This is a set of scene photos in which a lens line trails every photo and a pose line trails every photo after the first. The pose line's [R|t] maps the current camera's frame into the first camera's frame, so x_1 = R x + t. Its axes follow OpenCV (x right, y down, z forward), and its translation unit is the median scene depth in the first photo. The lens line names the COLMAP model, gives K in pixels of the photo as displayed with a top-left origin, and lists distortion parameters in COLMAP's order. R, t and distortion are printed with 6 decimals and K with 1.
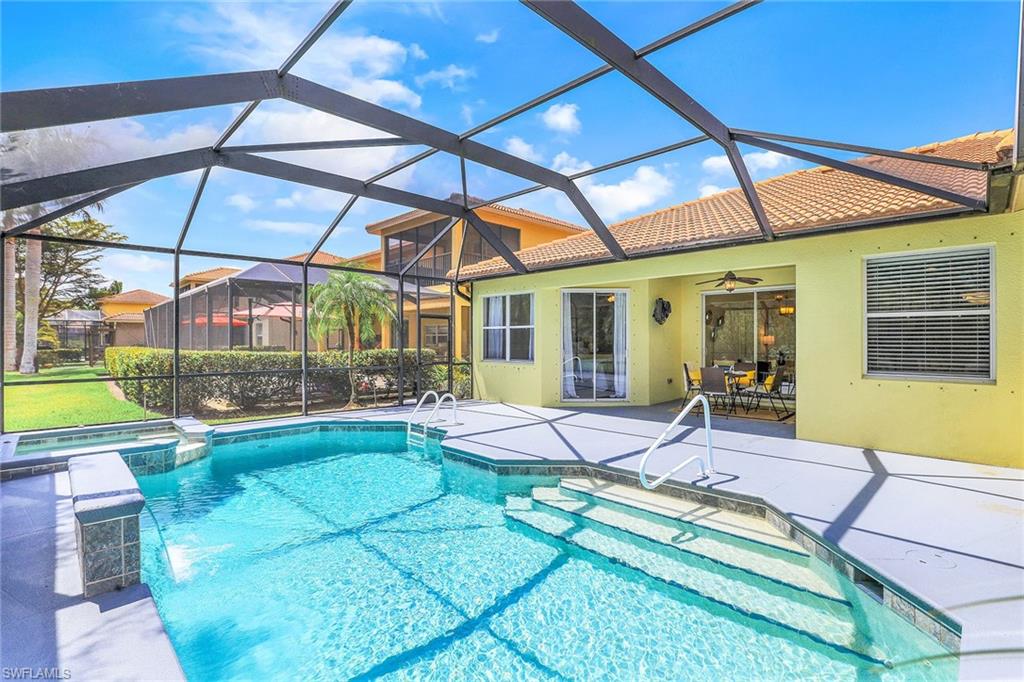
lens RADIAL K [[477.6, 0, 522.1], [0, 477.6, 339.4], [0, 0, 1]] dist [-0.034010, 0.000258]
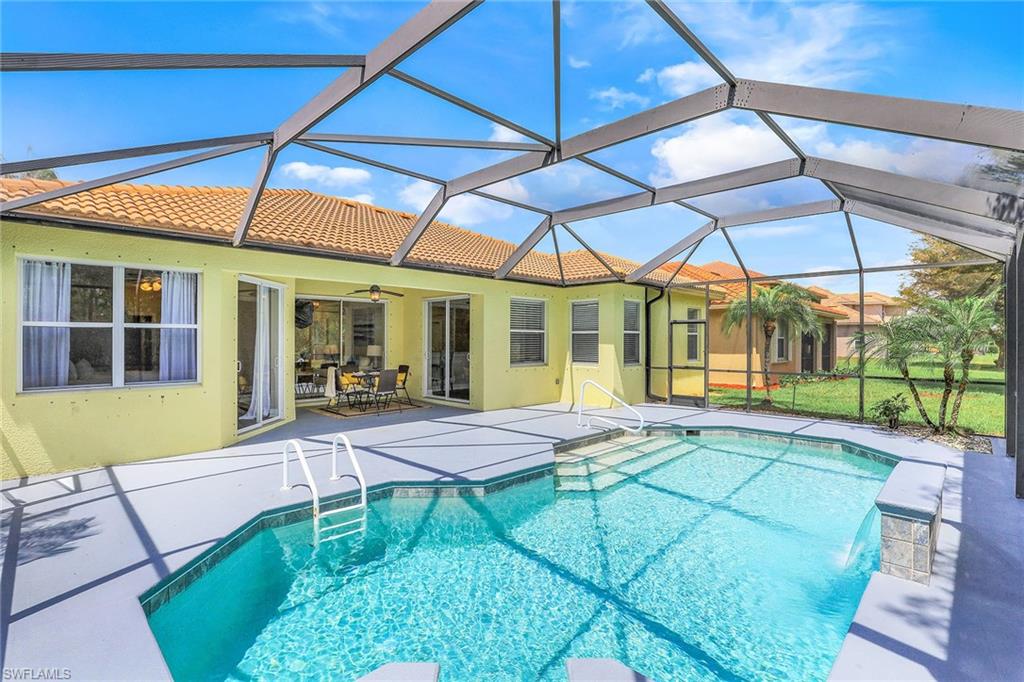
lens RADIAL K [[477.6, 0, 522.1], [0, 477.6, 339.9], [0, 0, 1]] dist [-0.034010, 0.000258]
pose [[-0.009883, 0.007103, 0.999926, -1.019528], [0.006276, 0.999956, -0.007041, -0.004855], [-0.999931, 0.006206, -0.009927, 0.990526]]
